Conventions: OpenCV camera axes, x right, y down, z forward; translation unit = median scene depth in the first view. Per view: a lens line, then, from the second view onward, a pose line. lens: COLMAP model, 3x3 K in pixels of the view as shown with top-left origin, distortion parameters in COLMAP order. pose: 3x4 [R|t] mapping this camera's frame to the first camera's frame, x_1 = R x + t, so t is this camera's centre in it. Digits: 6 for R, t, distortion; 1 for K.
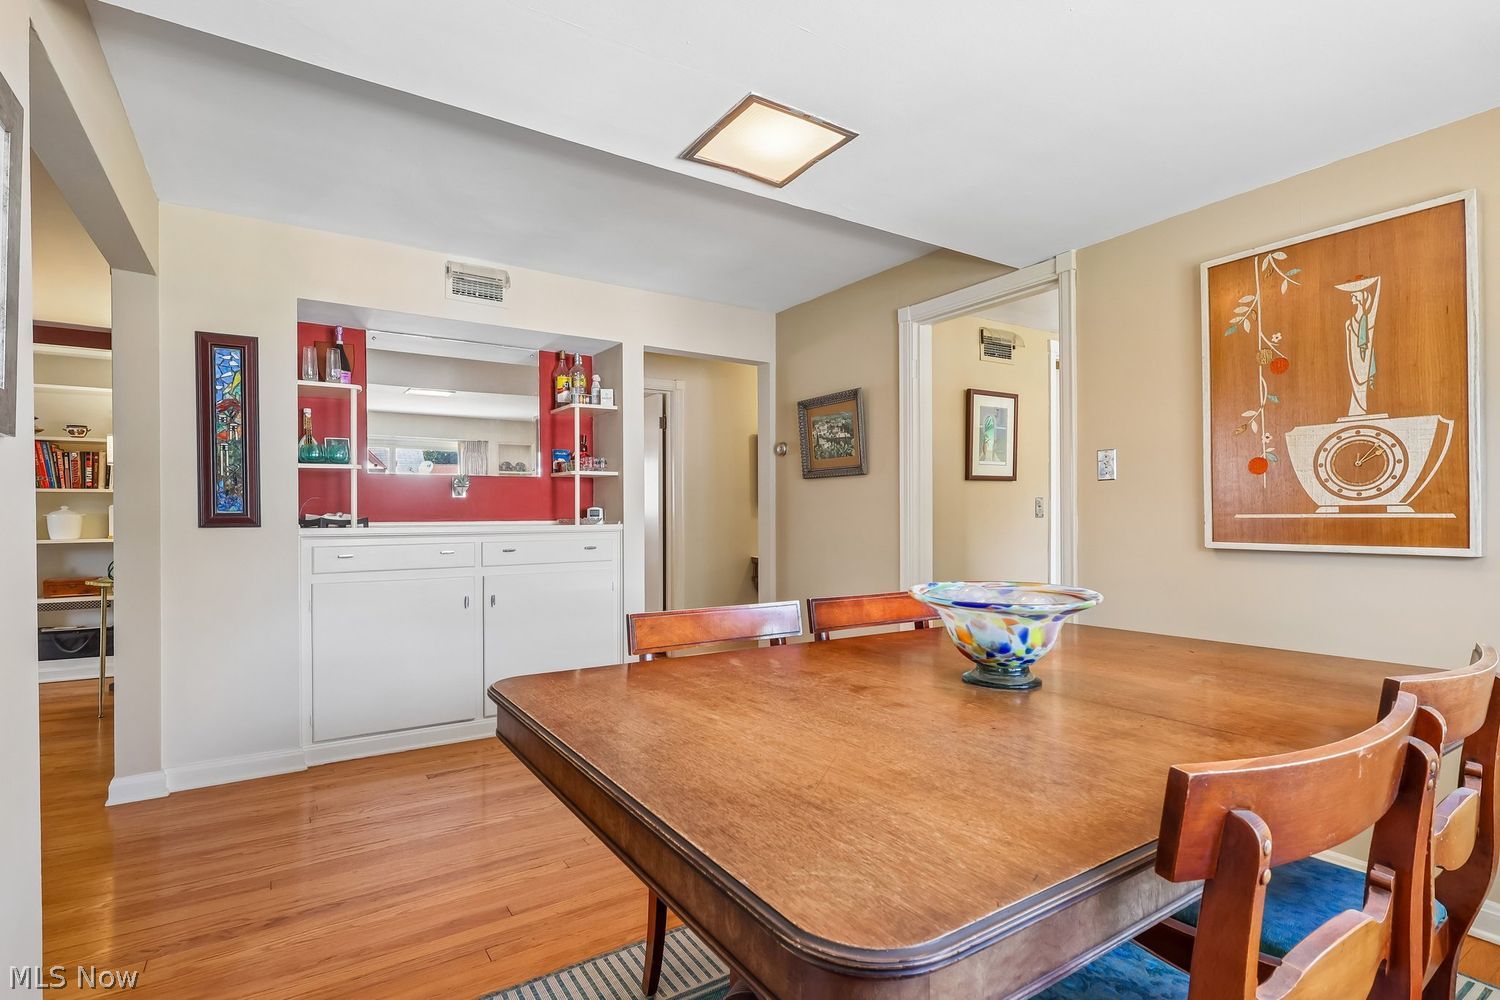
lens RADIAL K [[722.1, 0, 749.2], [0, 722.1, 507.8], [0, 0, 1]] dist [0.000979, 0.000193]
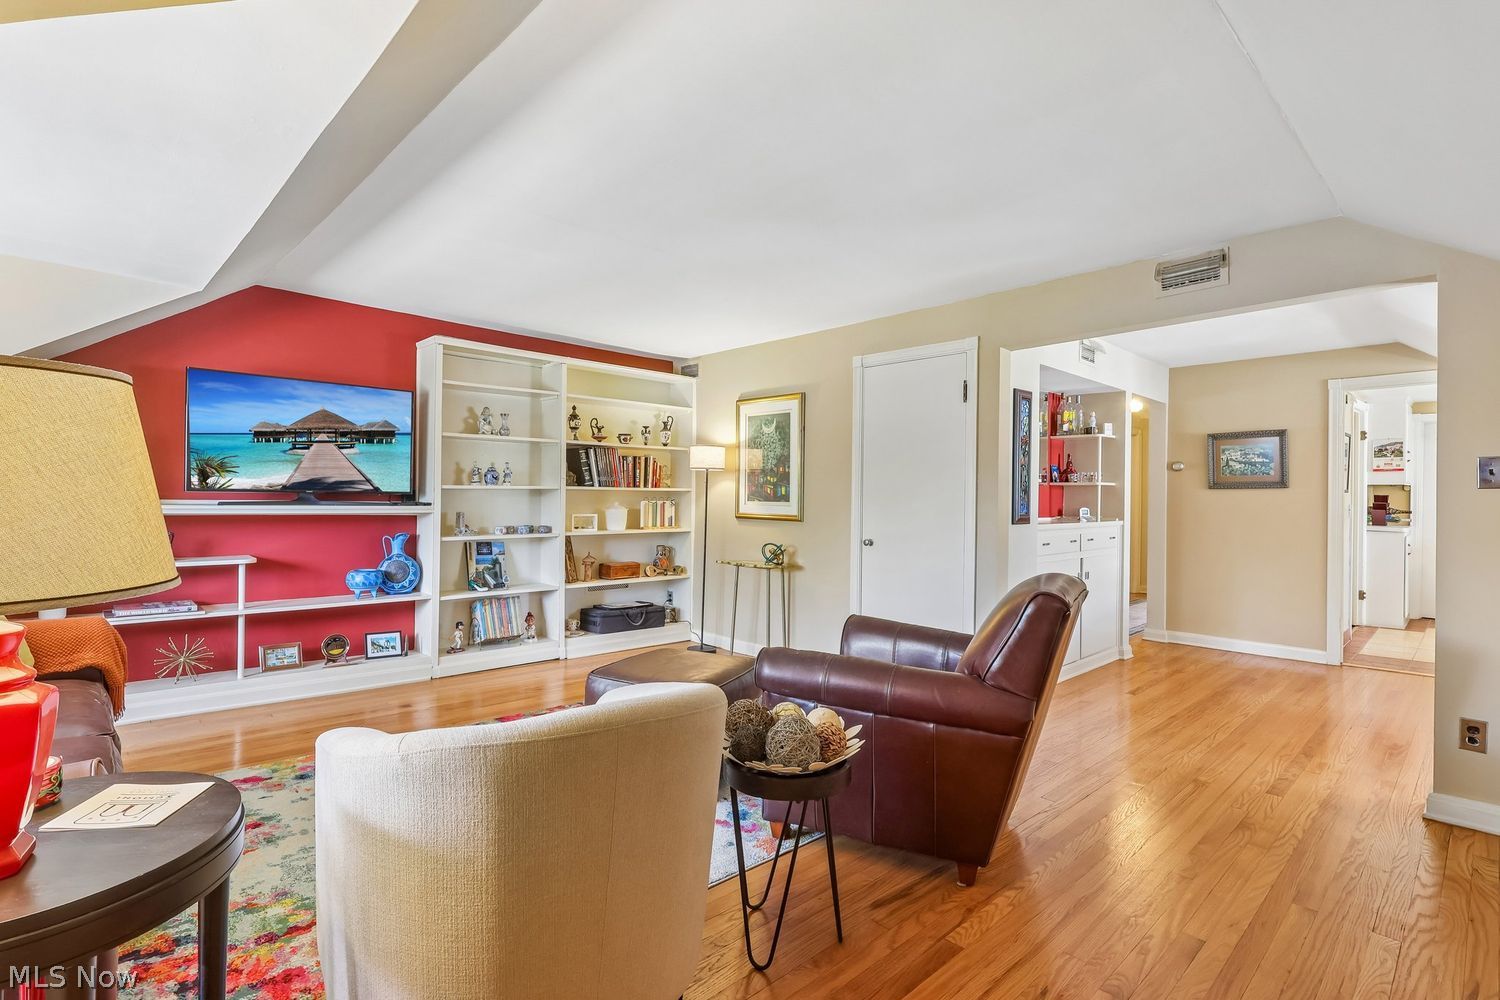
lens RADIAL K [[722.1, 0, 749.2], [0, 722.1, 507.8], [0, 0, 1]] dist [0.000979, 0.000193]
pose [[0.983692, 0.008506, 0.179659, -1.085879], [-0.010625, 0.999885, 0.010839, -0.009134], [-0.179546, -0.012571, 0.983669, -0.232404]]
